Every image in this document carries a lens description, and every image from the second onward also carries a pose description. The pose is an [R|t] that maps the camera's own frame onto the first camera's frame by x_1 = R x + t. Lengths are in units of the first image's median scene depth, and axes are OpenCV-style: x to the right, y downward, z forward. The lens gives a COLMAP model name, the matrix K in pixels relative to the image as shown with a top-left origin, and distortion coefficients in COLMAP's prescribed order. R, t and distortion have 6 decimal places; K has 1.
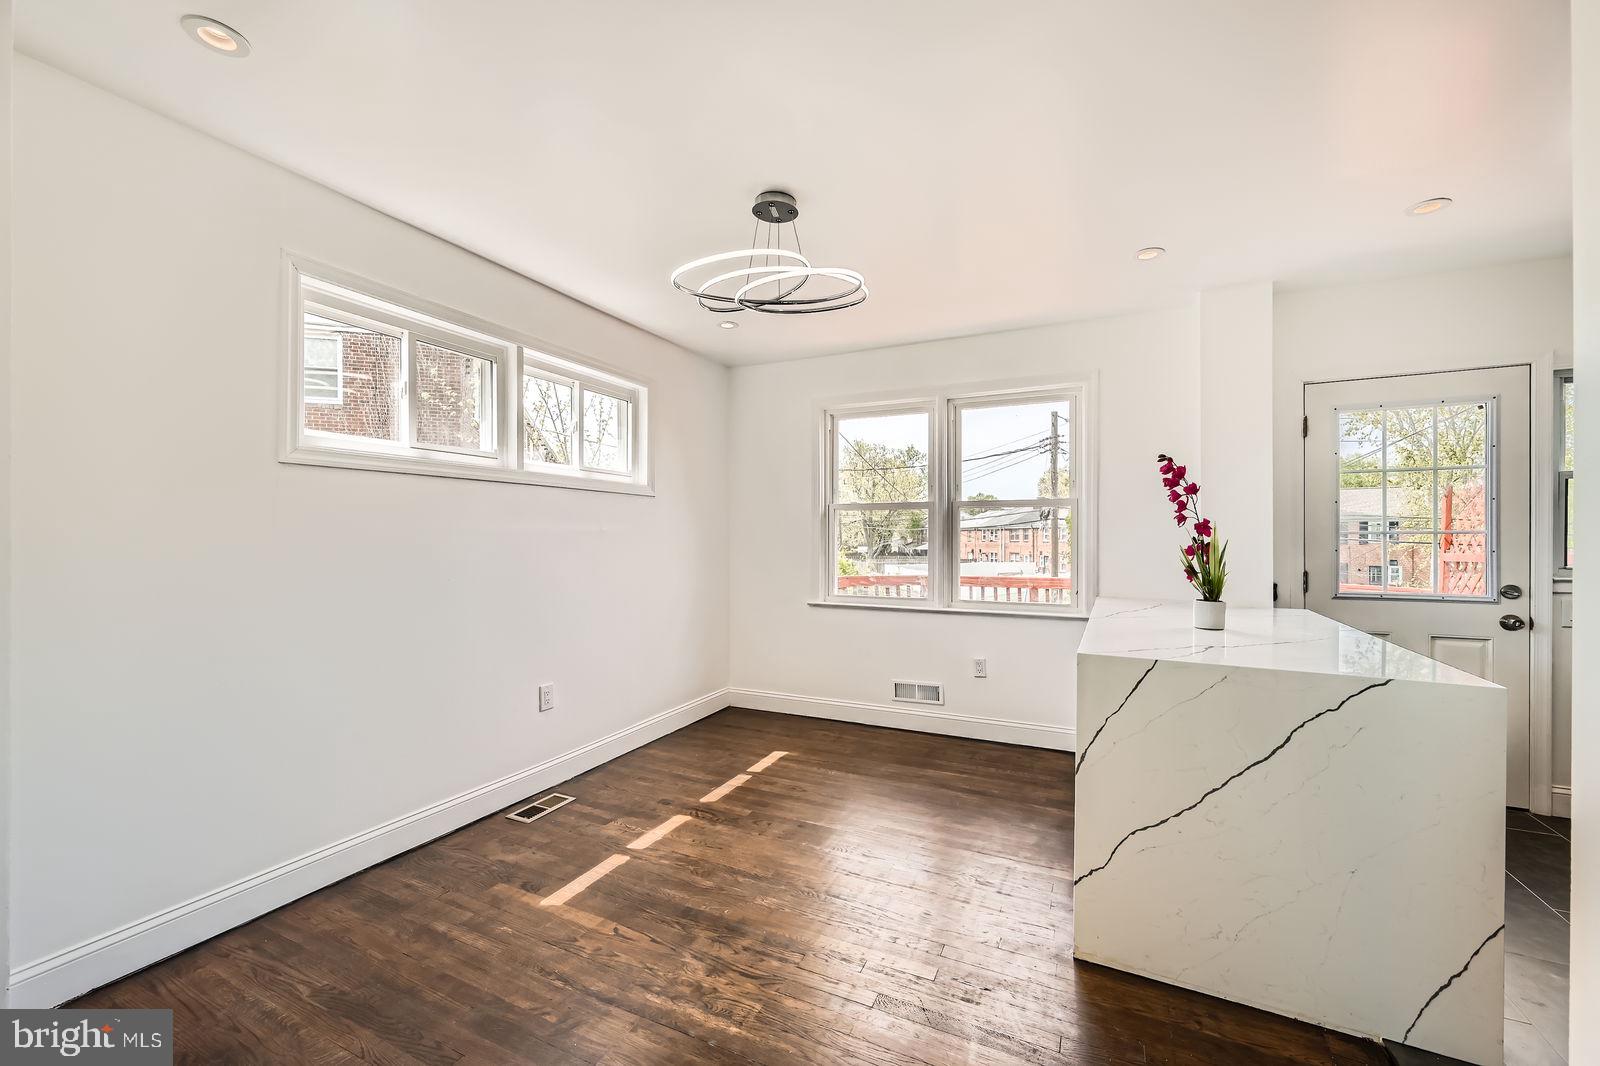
lens RADIAL K [[643.9, 0, 761.6], [0, 643.9, 534.8], [0, 0, 1]] dist [-0.002735, -0.001168]
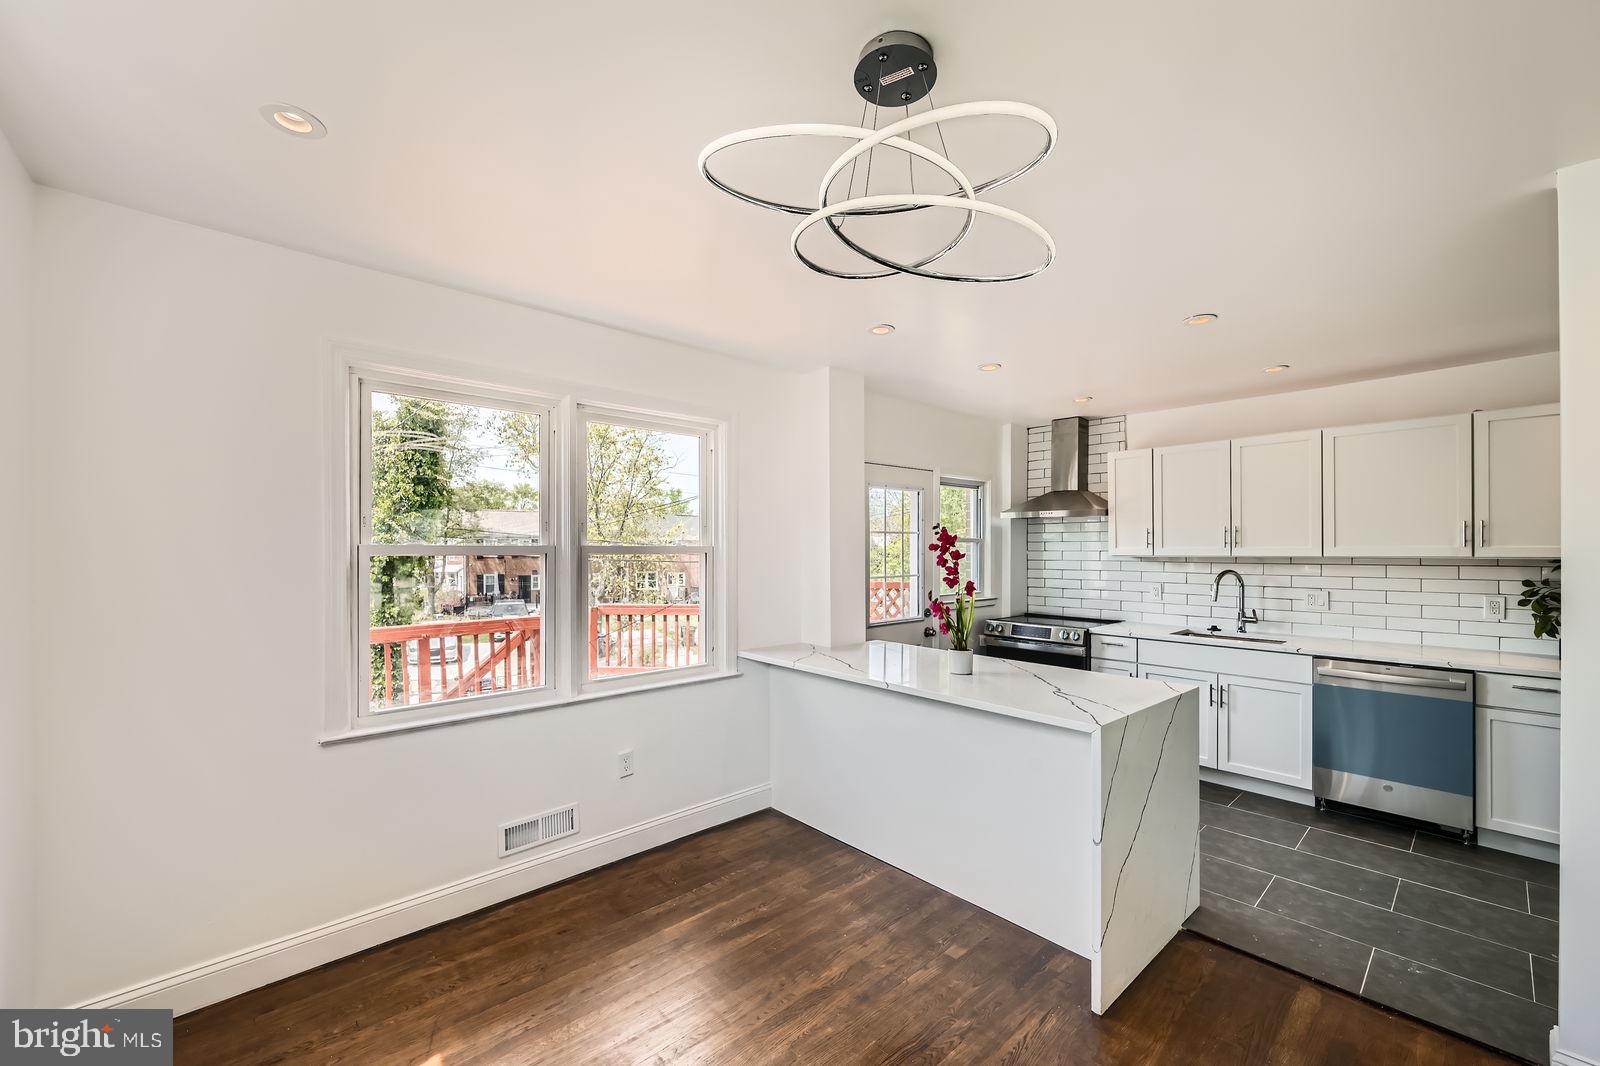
lens RADIAL K [[643.9, 0, 798.3], [0, 643.9, 553.7], [0, 0, 1]] dist [-0.002735, -0.001168]
pose [[0.341734, -0.010388, 0.939739, -0.430391], [-0.000575, 0.999936, 0.011263, -0.074411], [-0.939796, -0.004389, 0.341707, 0.747876]]
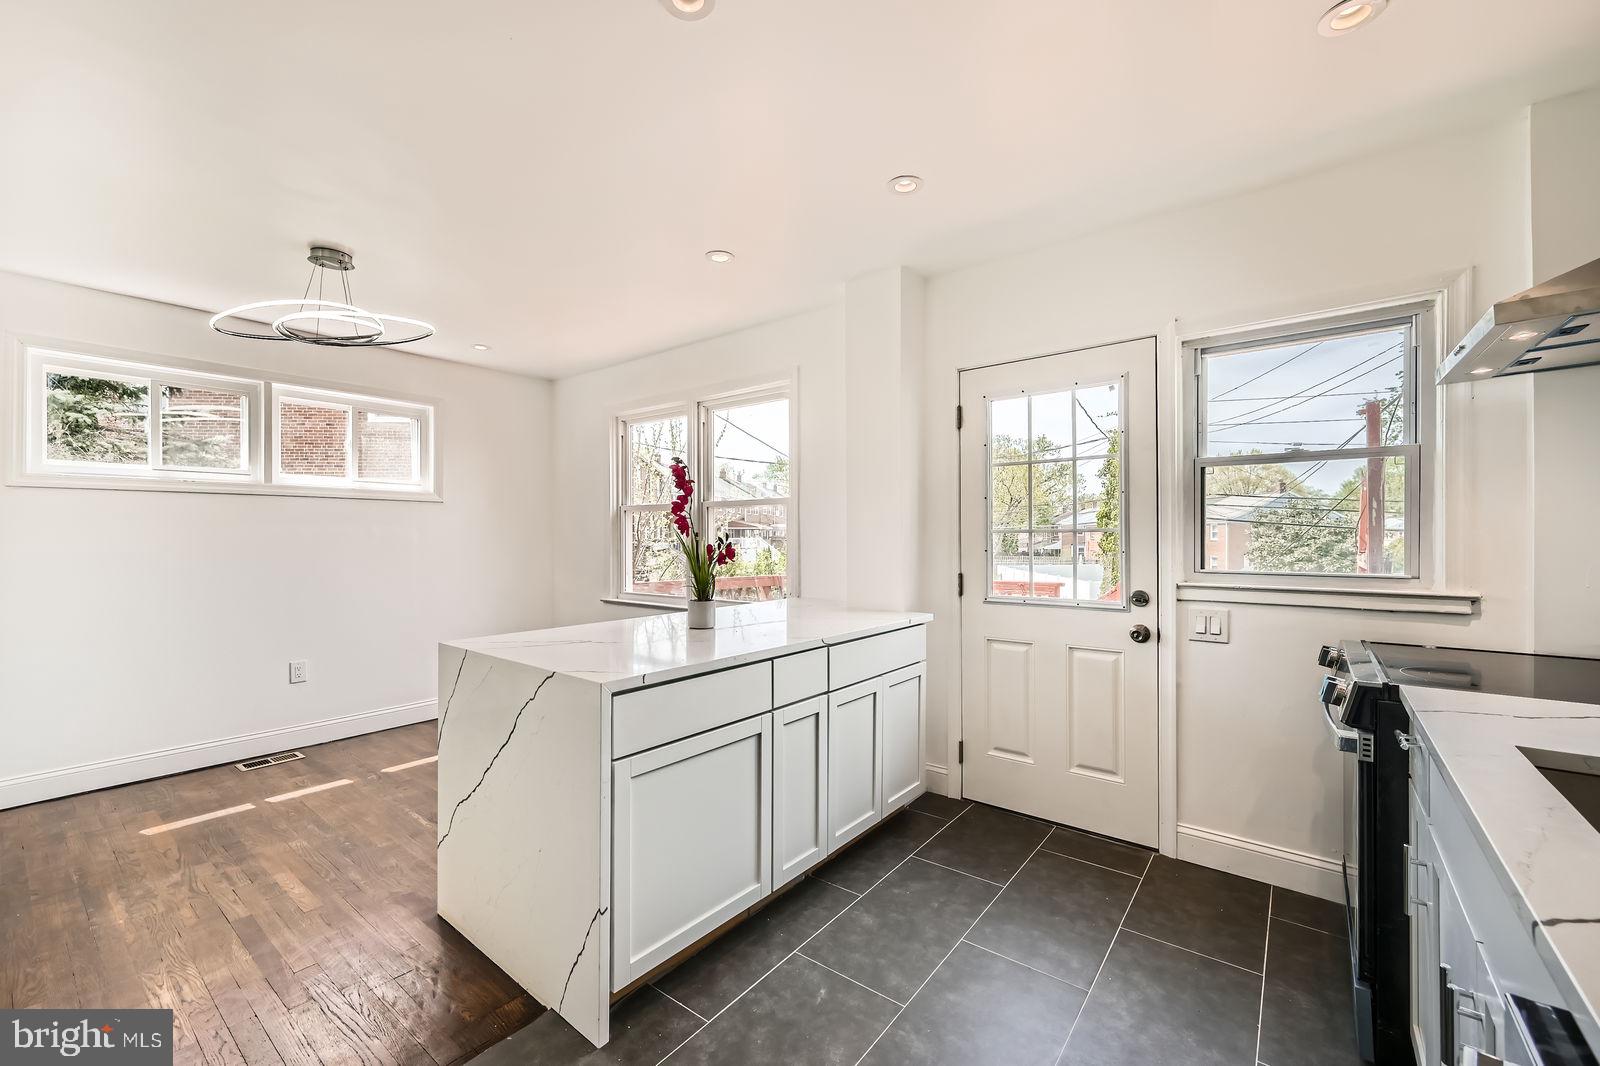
lens RADIAL K [[643.9, 0, 741.1], [0, 643.9, 537.2], [0, 0, 1]] dist [-0.002735, -0.001168]
pose [[0.973626, -0.003415, -0.228124, 0.835115], [0.004197, 0.999987, 0.002941, 0.000927], [0.228111, -0.003821, 0.973628, 0.022799]]
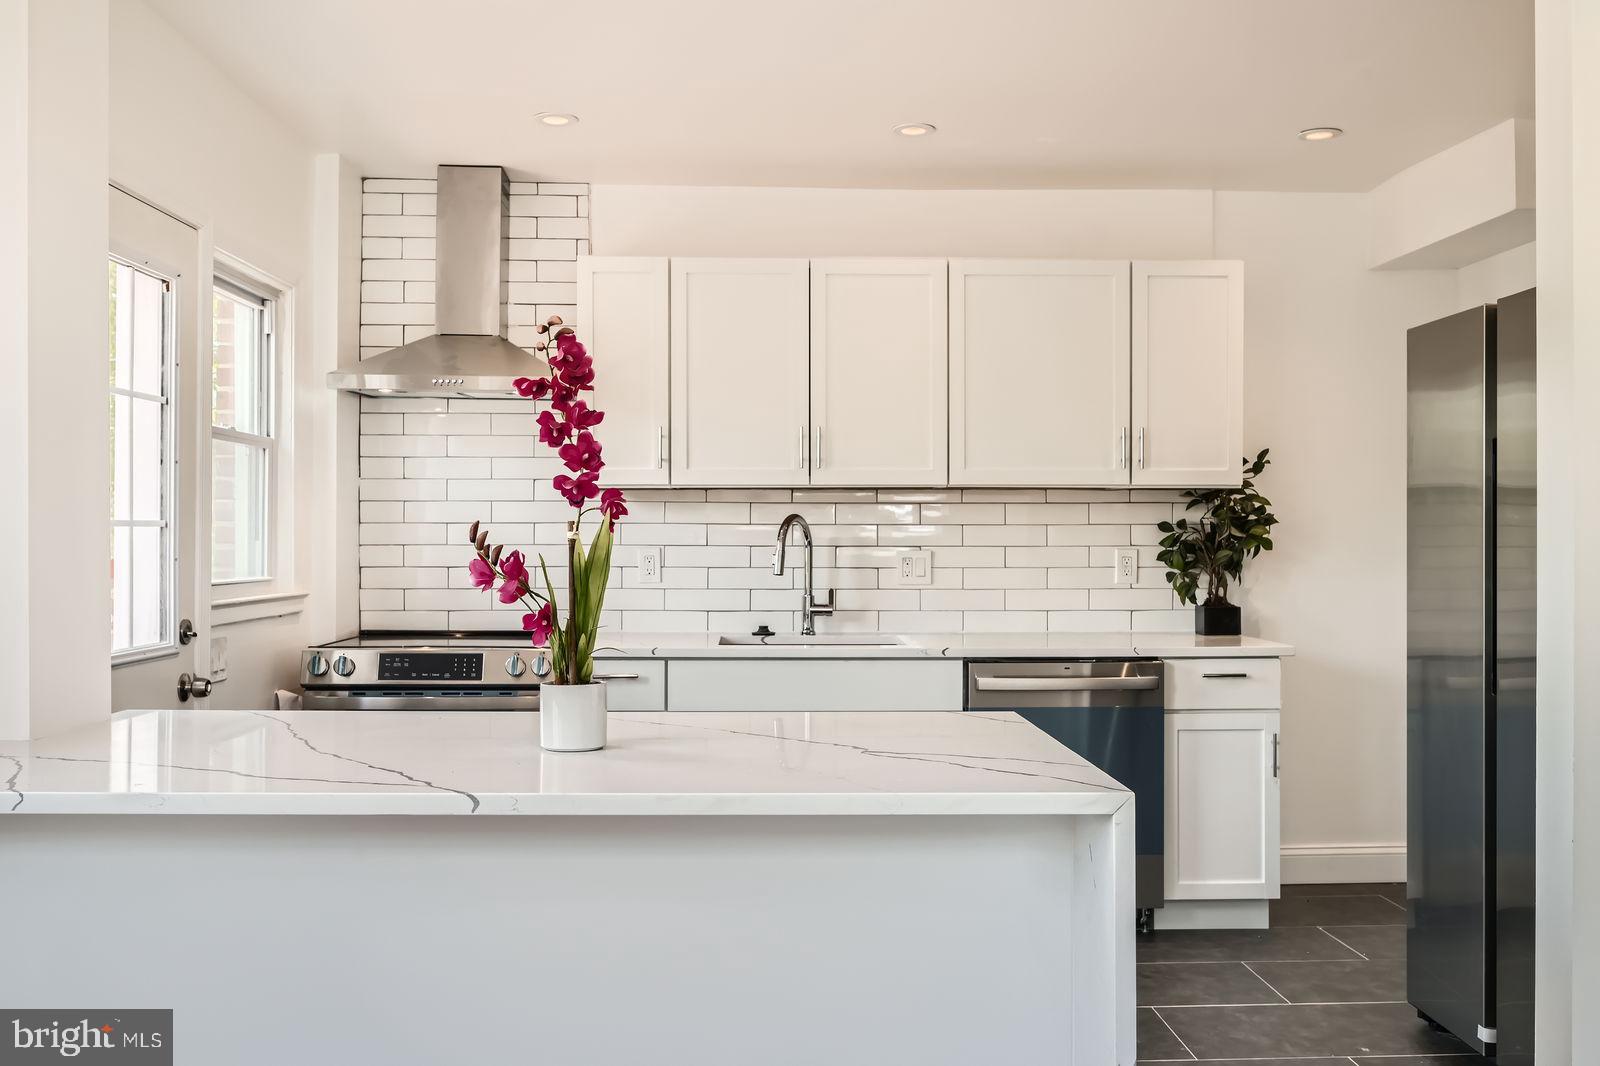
lens RADIAL K [[1398.9, 0, 820.2], [0, 1398.9, 524.0], [0, 0, 1]] dist [-0.009642, 0.007559]
pose [[-0.510645, 0.005463, 0.859774, -0.145224], [-0.004416, 0.999950, -0.008977, 0.003994], [-0.859780, -0.008381, -0.510595, 1.132291]]
